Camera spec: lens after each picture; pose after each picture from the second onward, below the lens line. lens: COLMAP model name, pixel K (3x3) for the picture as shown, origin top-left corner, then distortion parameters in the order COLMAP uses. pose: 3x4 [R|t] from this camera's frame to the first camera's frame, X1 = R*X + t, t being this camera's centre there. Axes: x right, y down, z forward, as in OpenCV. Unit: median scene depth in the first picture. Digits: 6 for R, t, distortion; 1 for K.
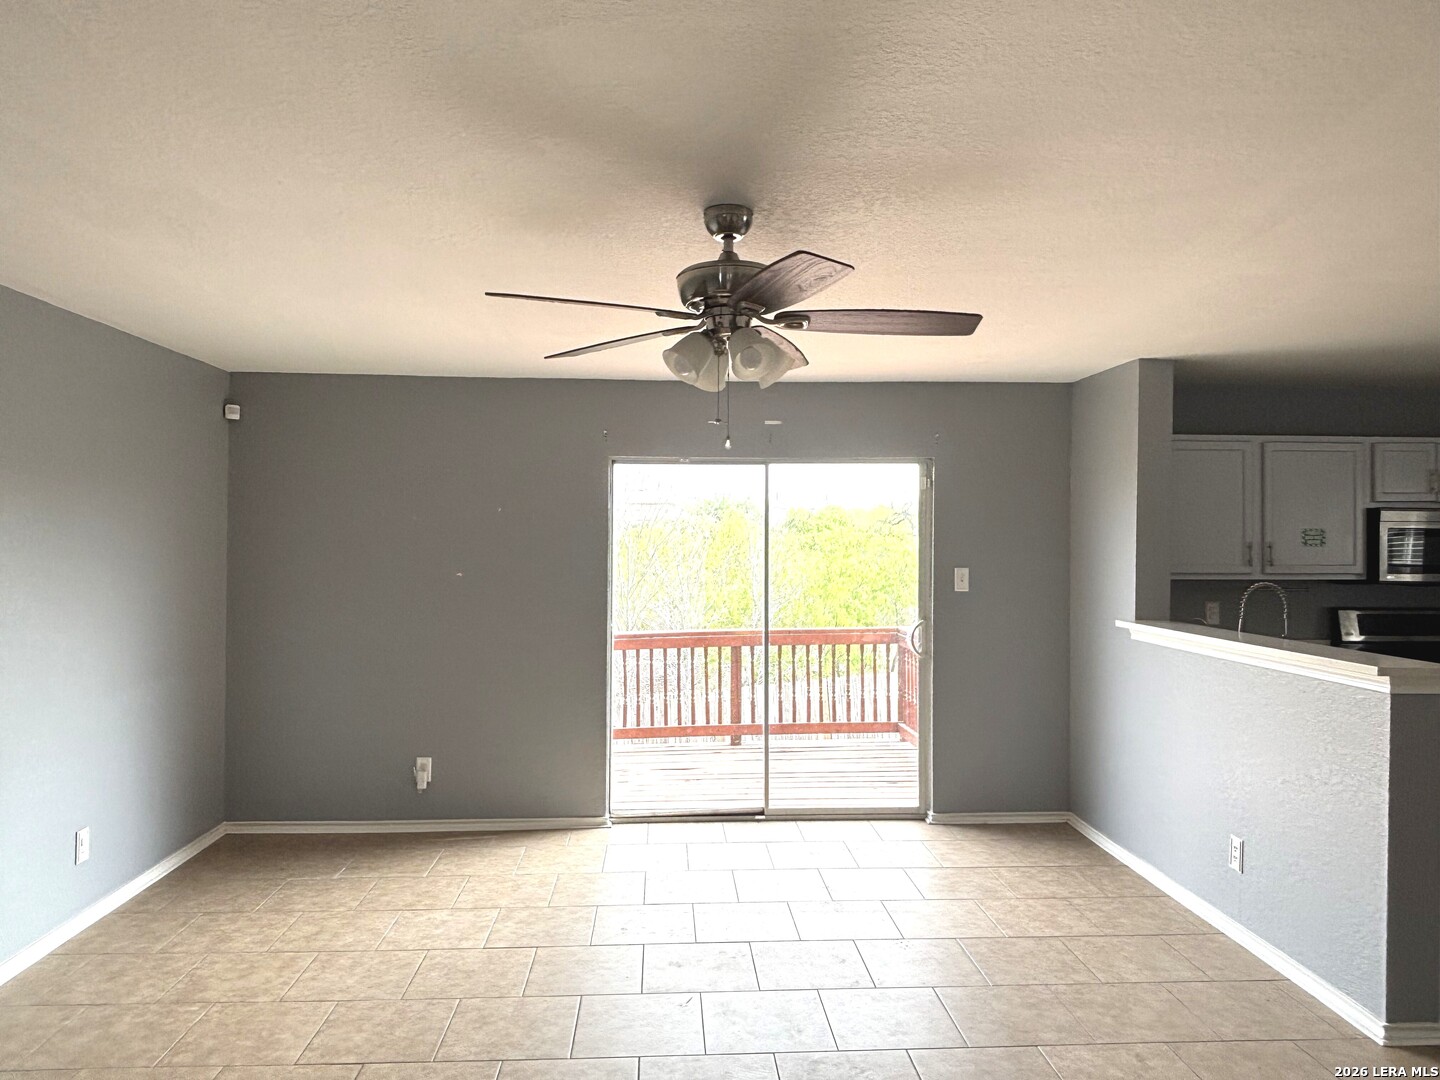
lens RADIAL K [[967.3, 0, 720.0], [0, 967.3, 540.0], [0, 0, 1]] dist [0.028698, -0.033923]
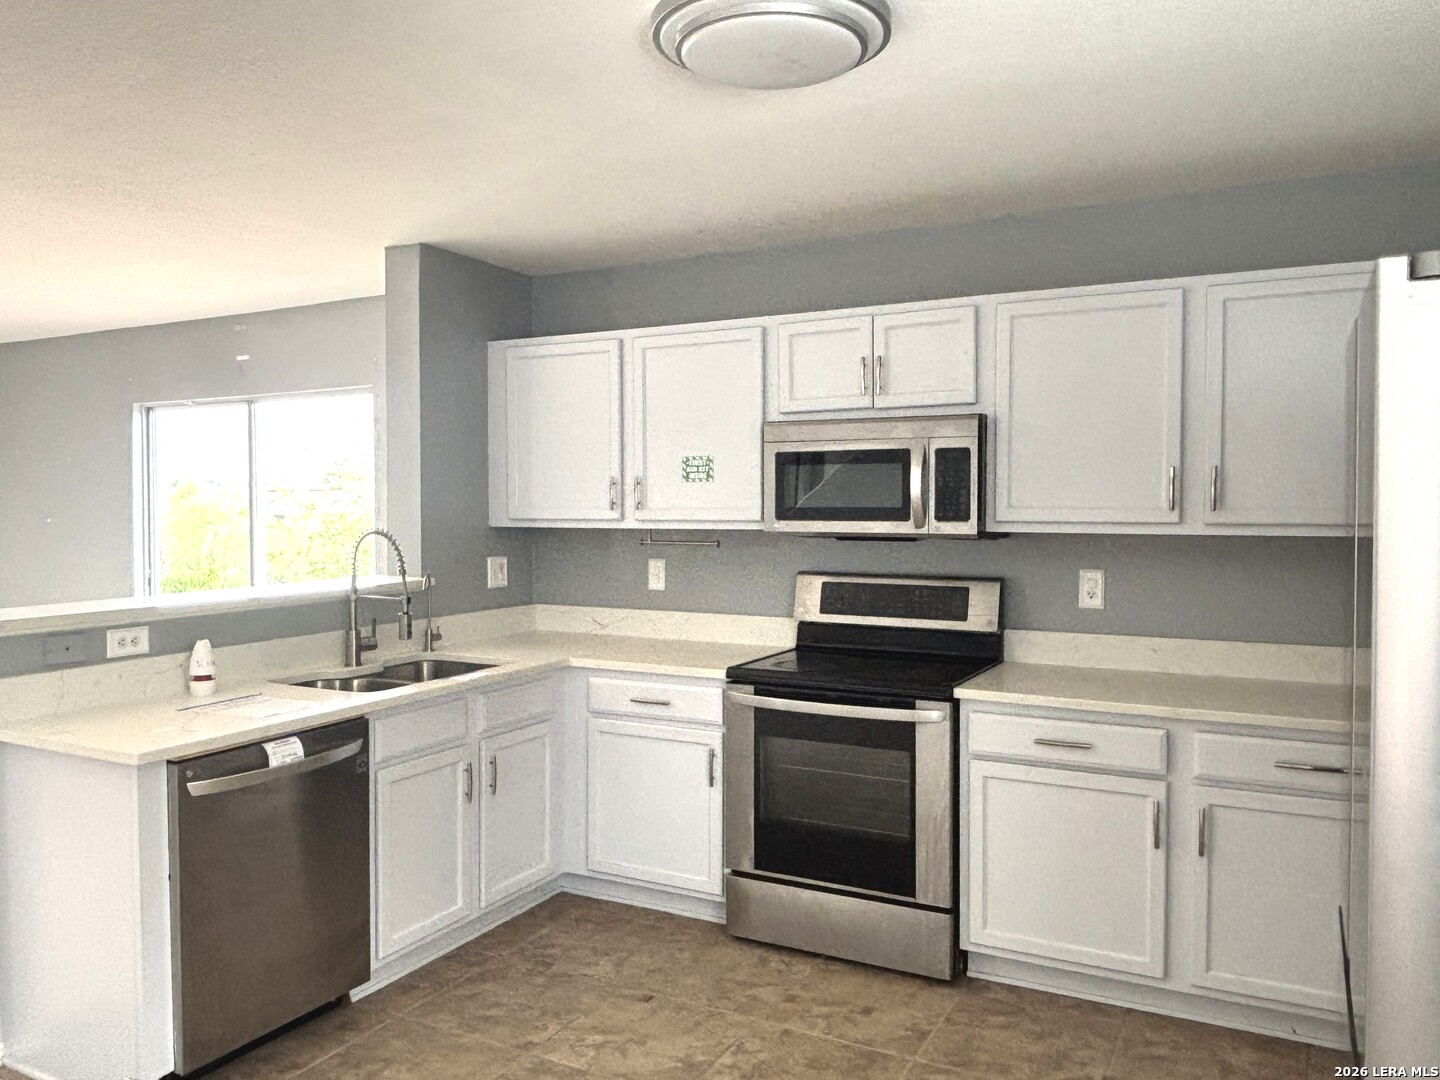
lens RADIAL K [[1182.7, 0, 720.0], [0, 1182.7, 540.0], [0, 0, 1]] dist [0.000147, -0.003736]
pose [[0.839584, 0.010229, -0.543133, 1.356003], [0.011624, 0.999255, 0.036788, 0.021696], [0.543105, -0.037200, 0.838840, 0.373061]]
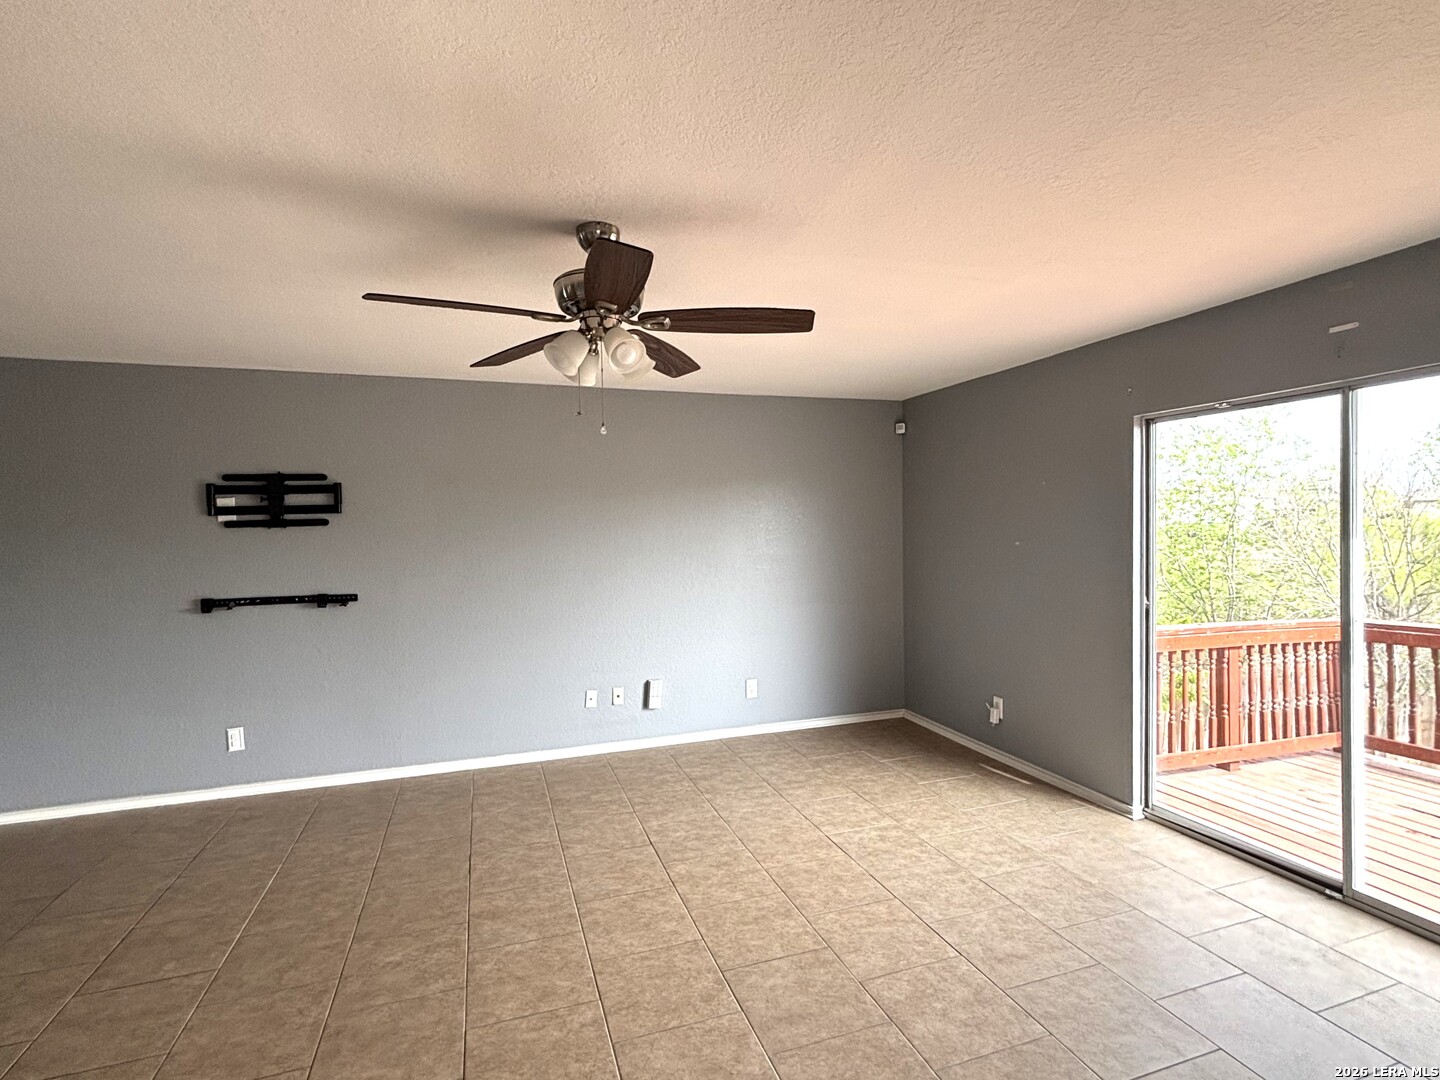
lens RADIAL K [[697.6, 0, 720.0], [0, 697.6, 540.0], [0, 0, 1]] dist [0.002344, -0.000848]
pose [[0.262666, 0.011873, -0.964814, 0.533453], [0.019154, 0.999663, 0.017517, 0.013937], [0.964697, -0.023081, 0.262350, 0.570838]]
